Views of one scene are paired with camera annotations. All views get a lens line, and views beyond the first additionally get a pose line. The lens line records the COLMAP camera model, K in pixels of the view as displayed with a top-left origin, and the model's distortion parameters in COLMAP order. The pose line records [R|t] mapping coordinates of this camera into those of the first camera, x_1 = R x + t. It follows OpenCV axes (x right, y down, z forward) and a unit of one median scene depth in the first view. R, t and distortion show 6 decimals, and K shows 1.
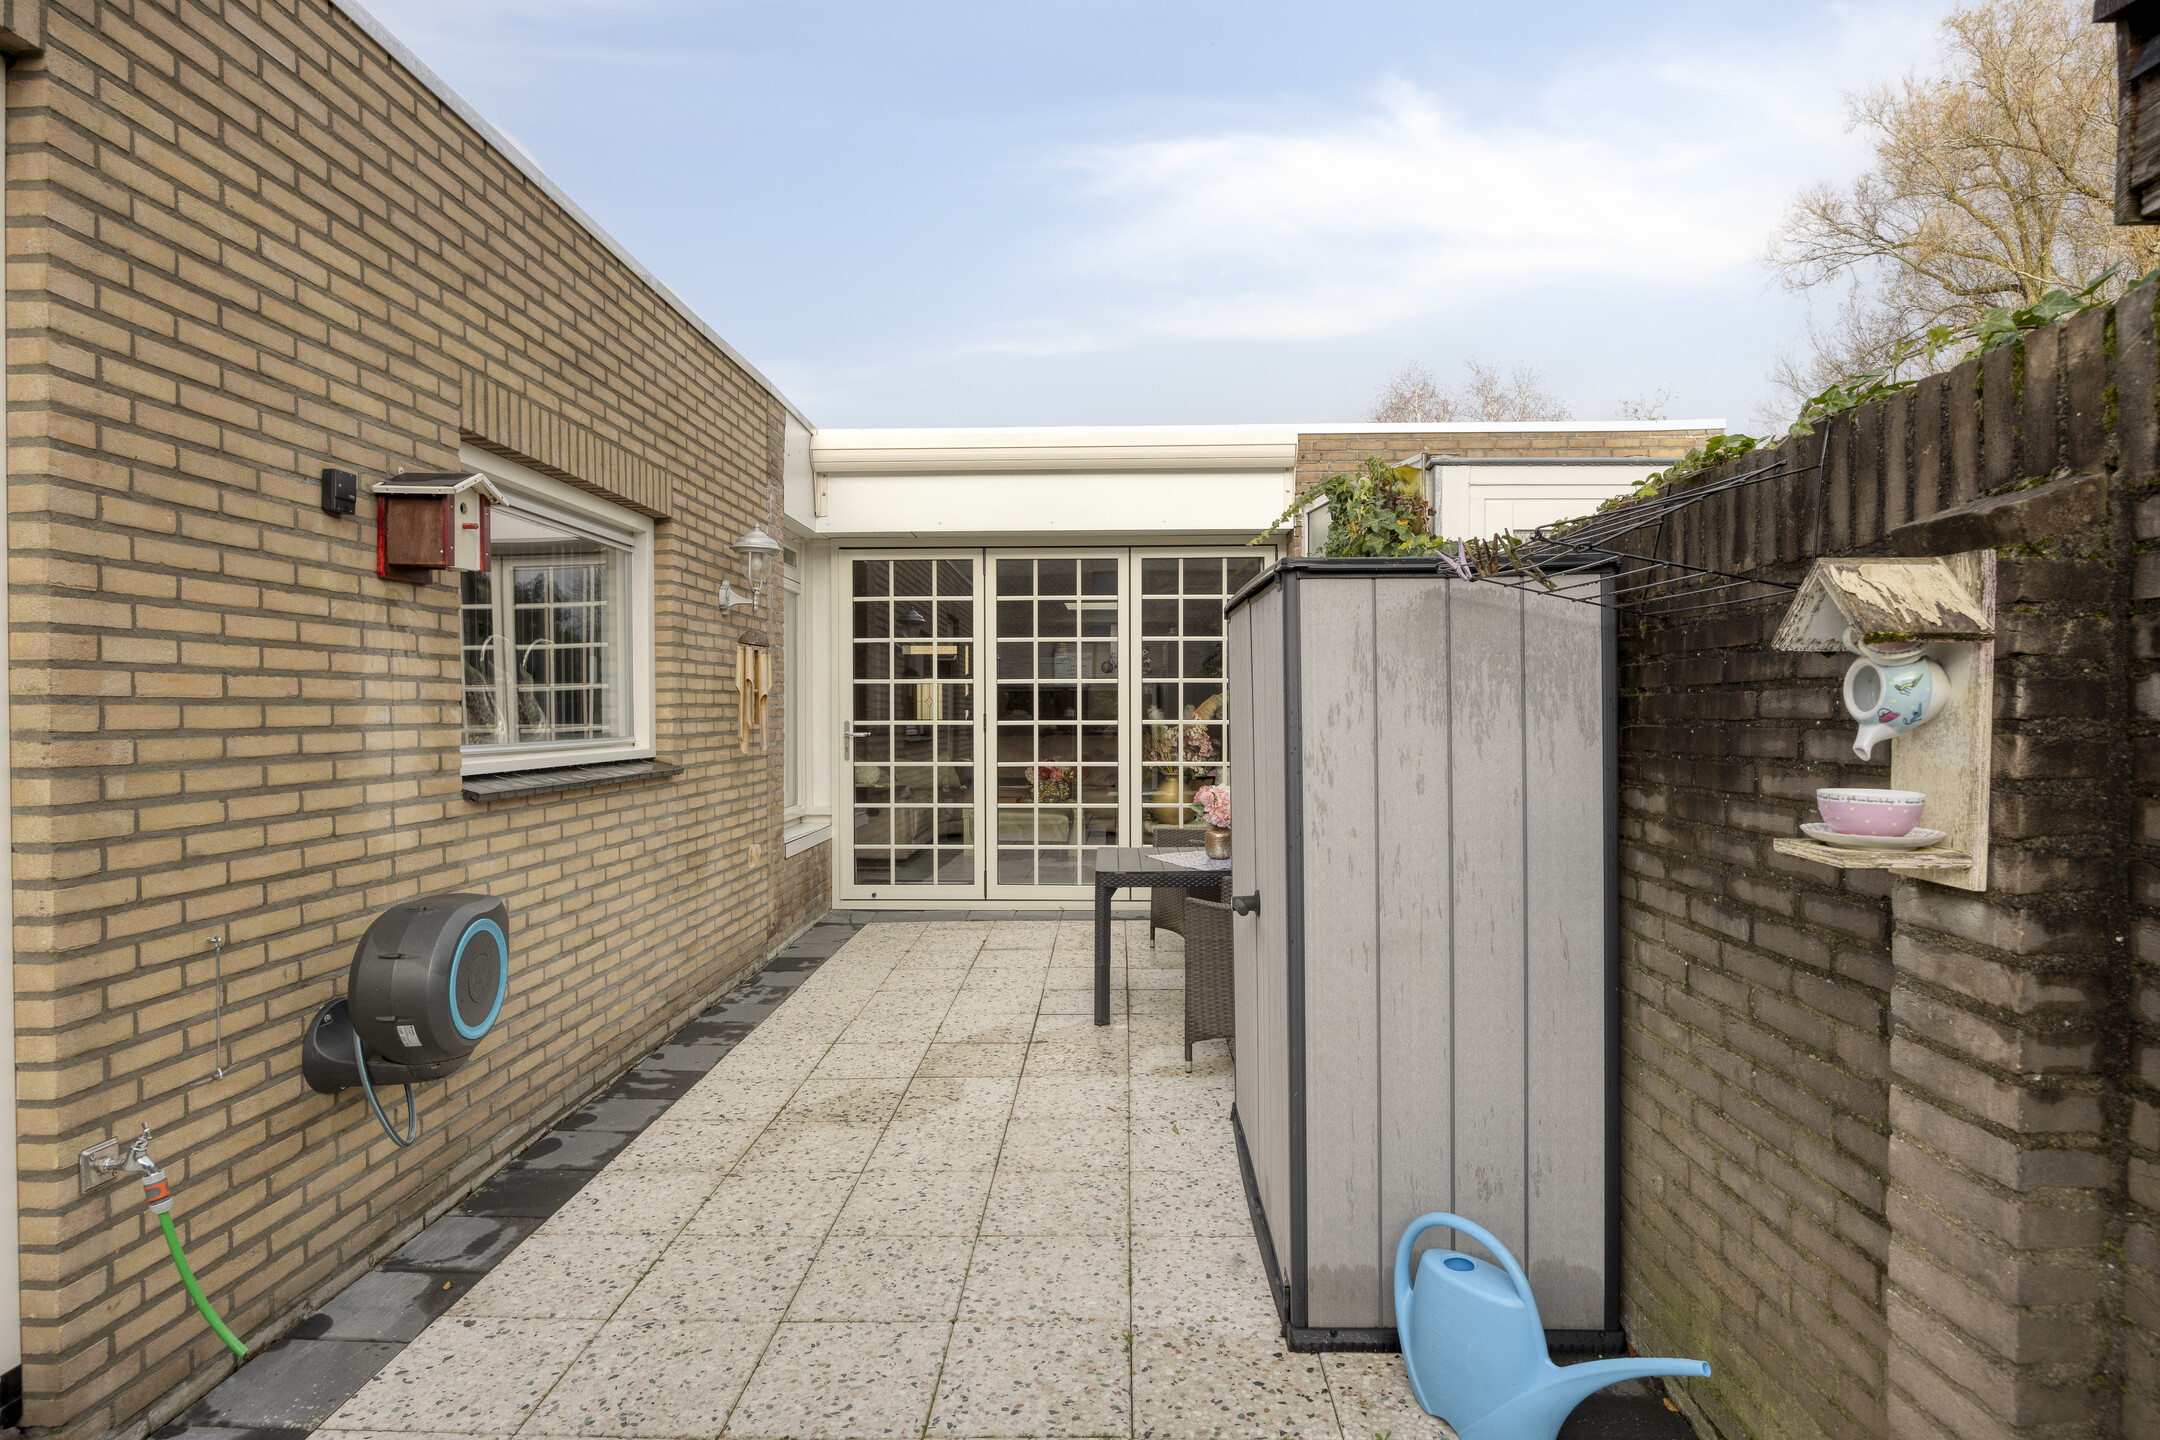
lens RADIAL K [[1179.7, 0, 987.6], [0, 1179.7, 708.1], [0, 0, 1]] dist [-0.003666, -0.003005]
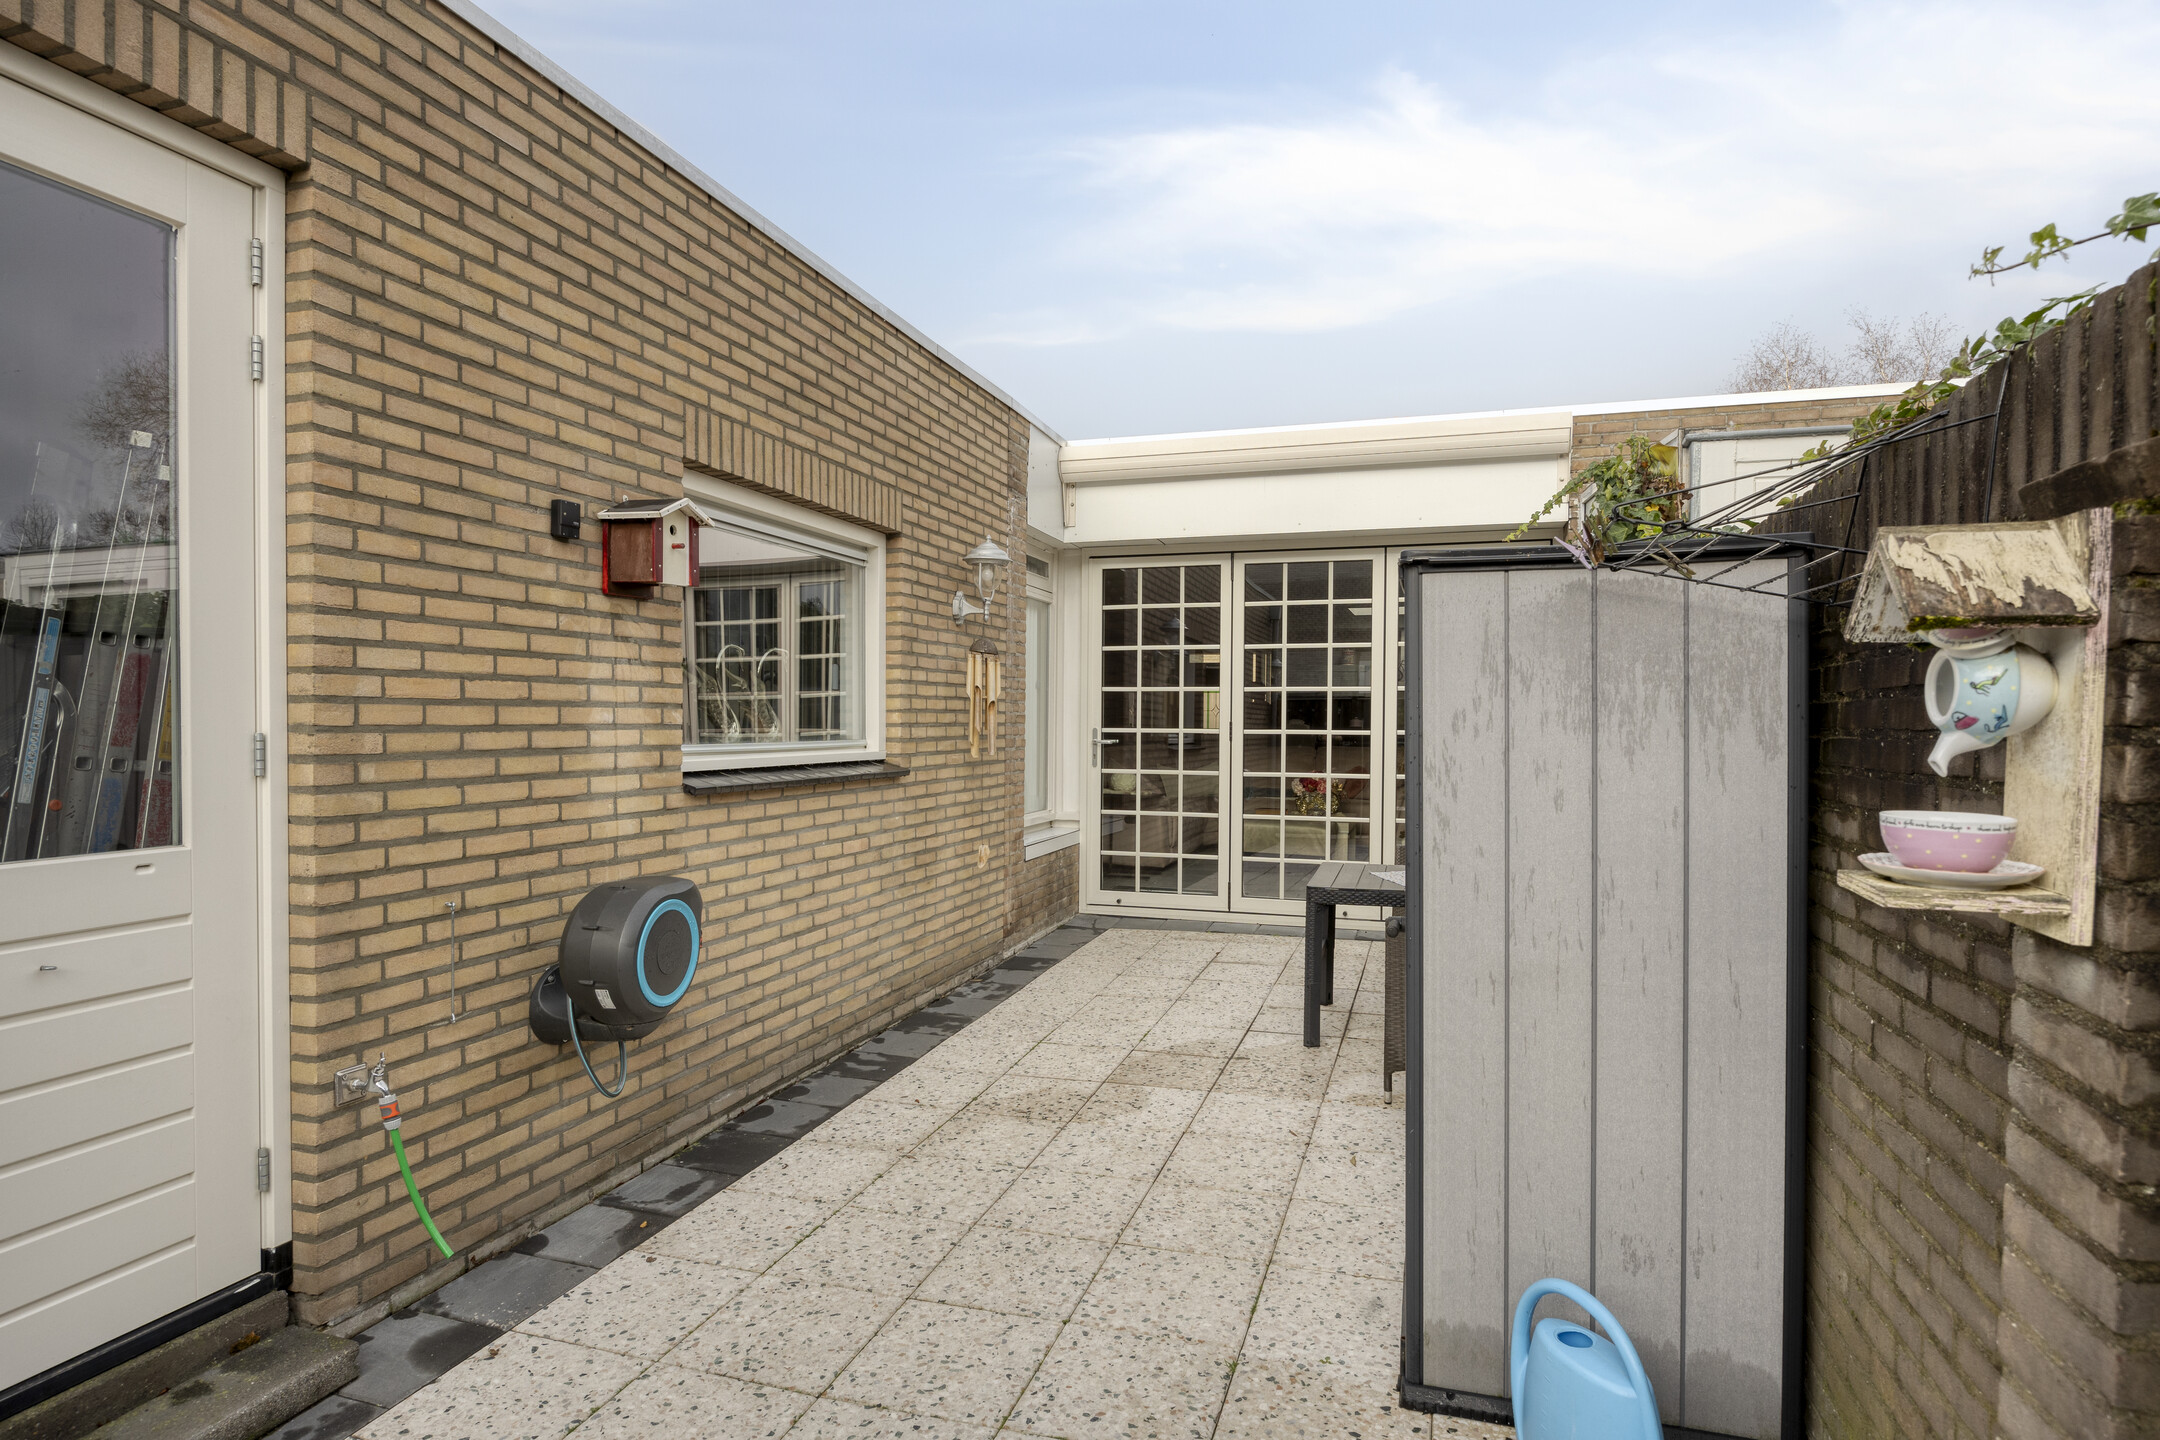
lens RADIAL K [[1179.7, 0, 1068.8], [0, 1179.7, 729.9], [0, 0, 1]] dist [-0.003666, -0.003005]
pose [[0.961011, 0.010453, -0.276312, 0.255740], [-0.008355, 0.999927, 0.008771, 0.006747], [0.276383, -0.006120, 0.961028, 0.039200]]
